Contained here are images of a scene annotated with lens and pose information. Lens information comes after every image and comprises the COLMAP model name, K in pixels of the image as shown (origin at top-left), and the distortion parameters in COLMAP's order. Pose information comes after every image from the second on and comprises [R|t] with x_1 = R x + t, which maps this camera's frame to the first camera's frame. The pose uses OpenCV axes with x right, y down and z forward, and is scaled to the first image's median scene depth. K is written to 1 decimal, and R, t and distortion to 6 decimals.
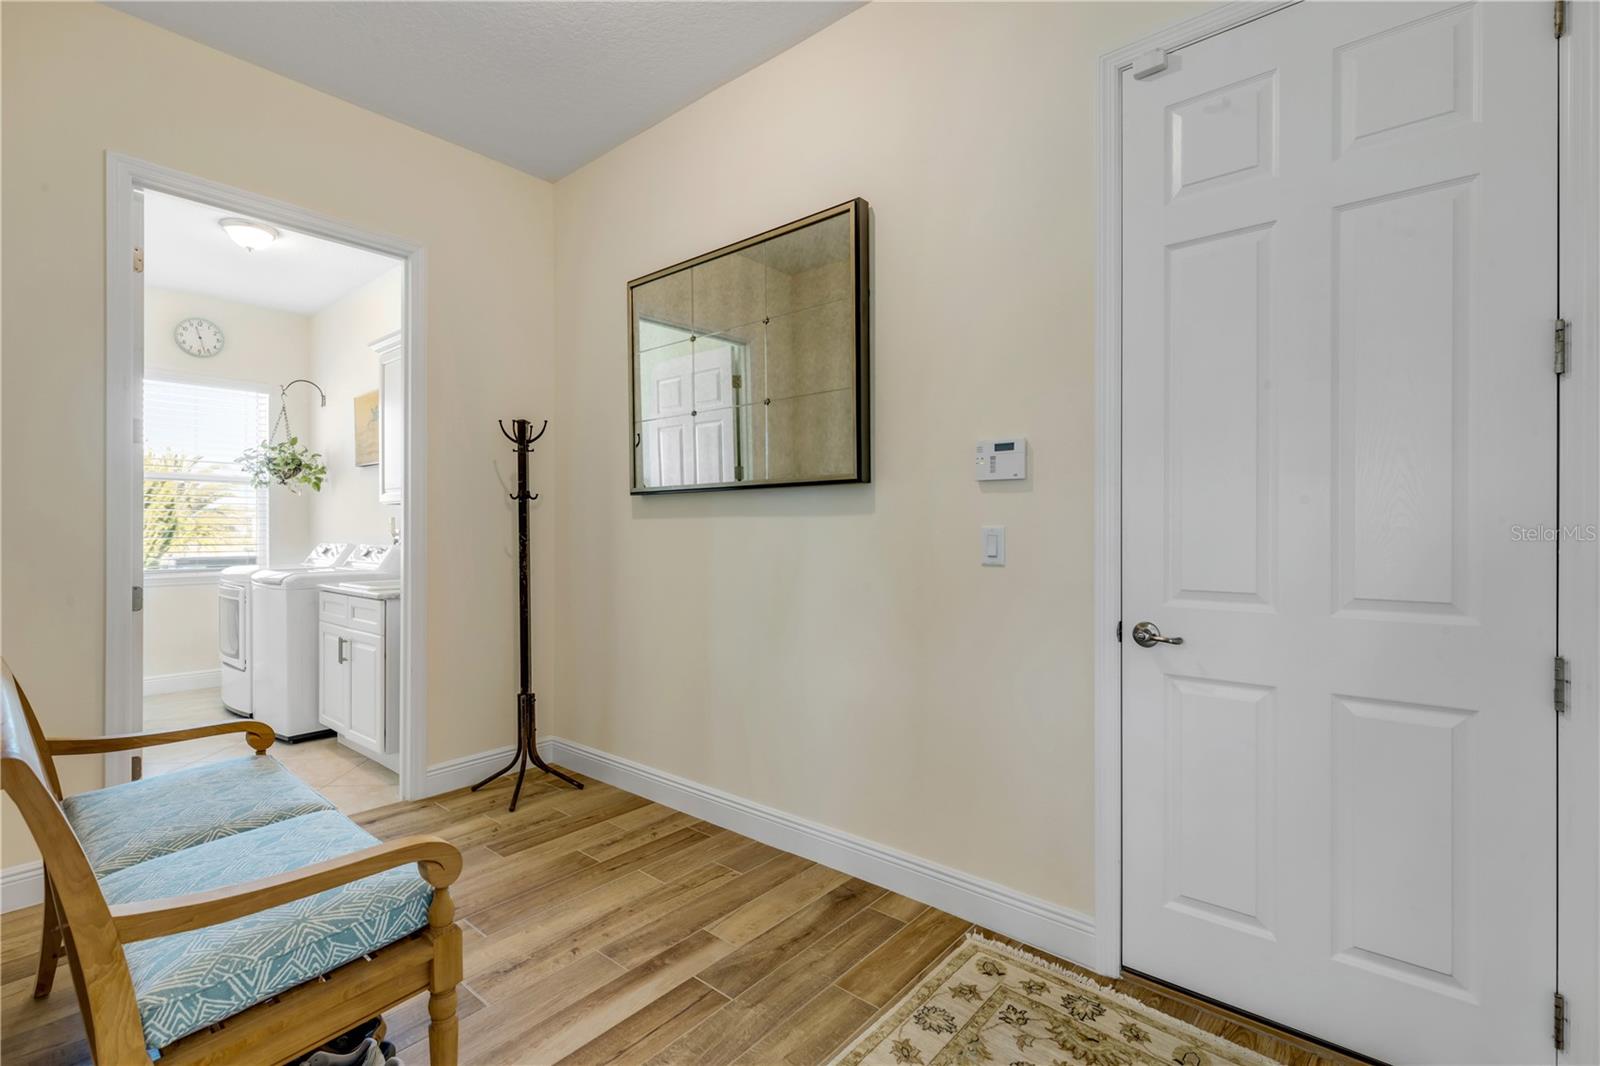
lens RADIAL K [[723.8, 0, 796.8], [0, 723.8, 526.6], [0, 0, 1]] dist [0.015231, 0.000401]
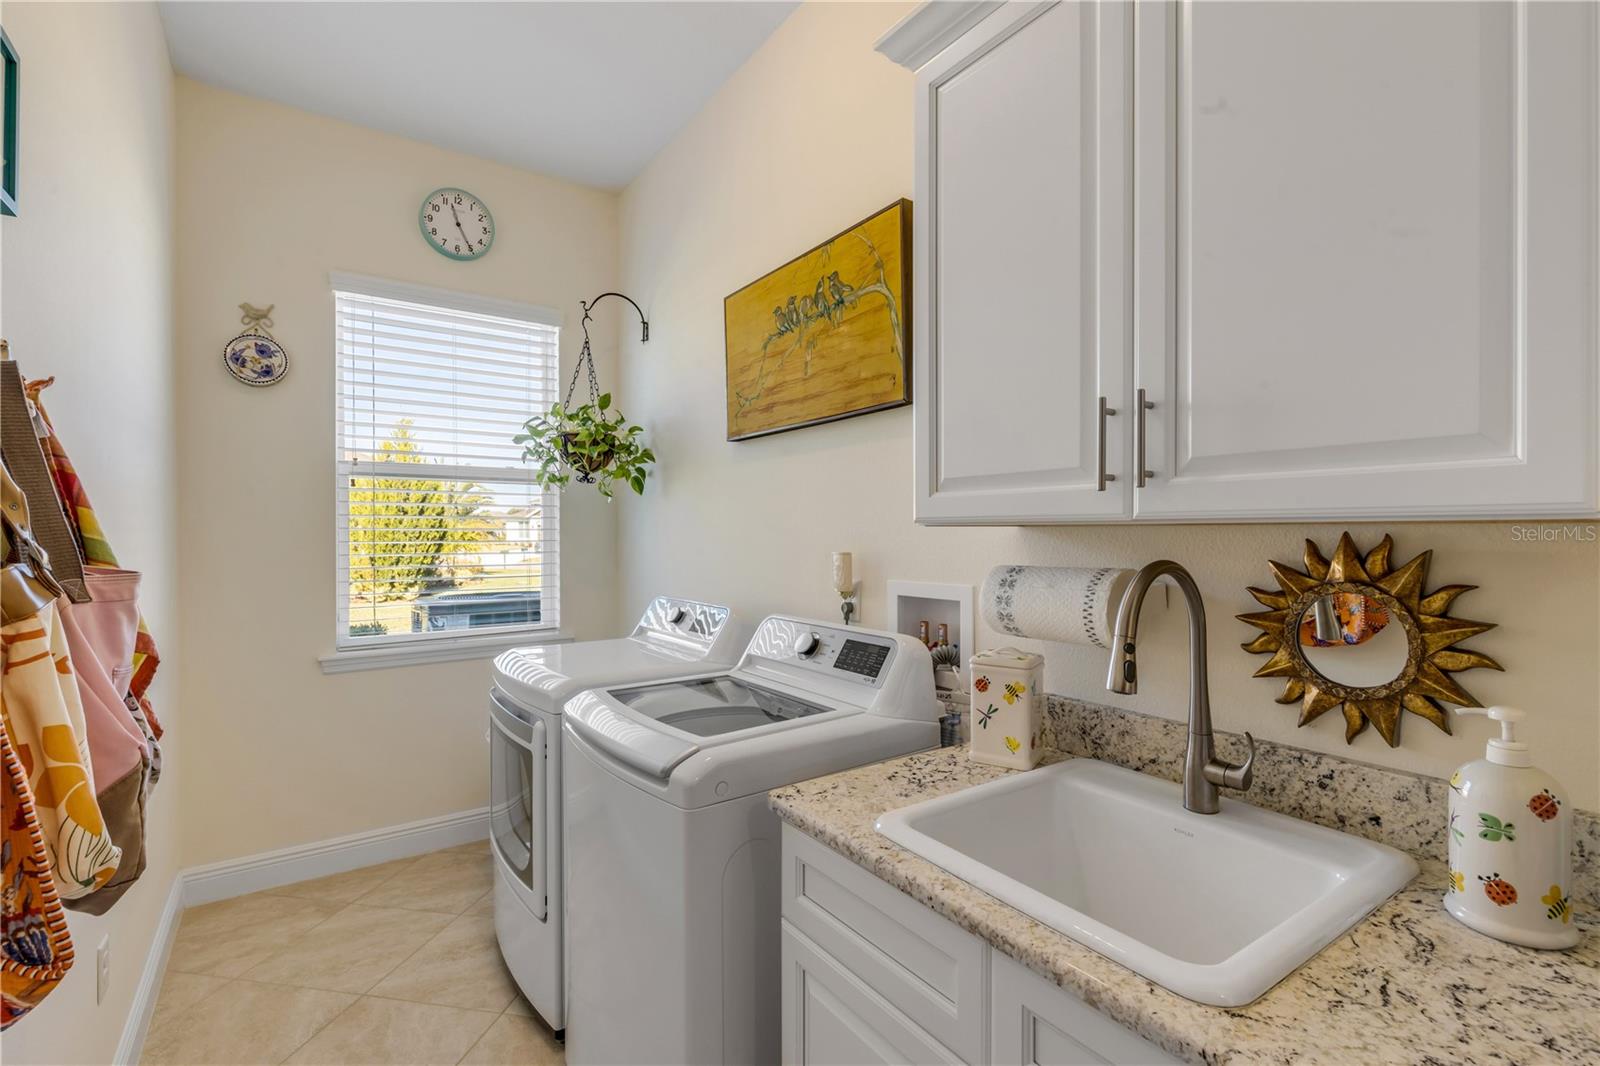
lens RADIAL K [[723.8, 0, 803.2], [0, 723.8, 535.7], [0, 0, 1]] dist [0.015231, 0.000401]
pose [[0.968859, 0.002796, -0.247596, -0.410700], [-0.000817, 0.999967, 0.008096, -0.021915], [0.247610, -0.007642, 0.968830, 0.511018]]
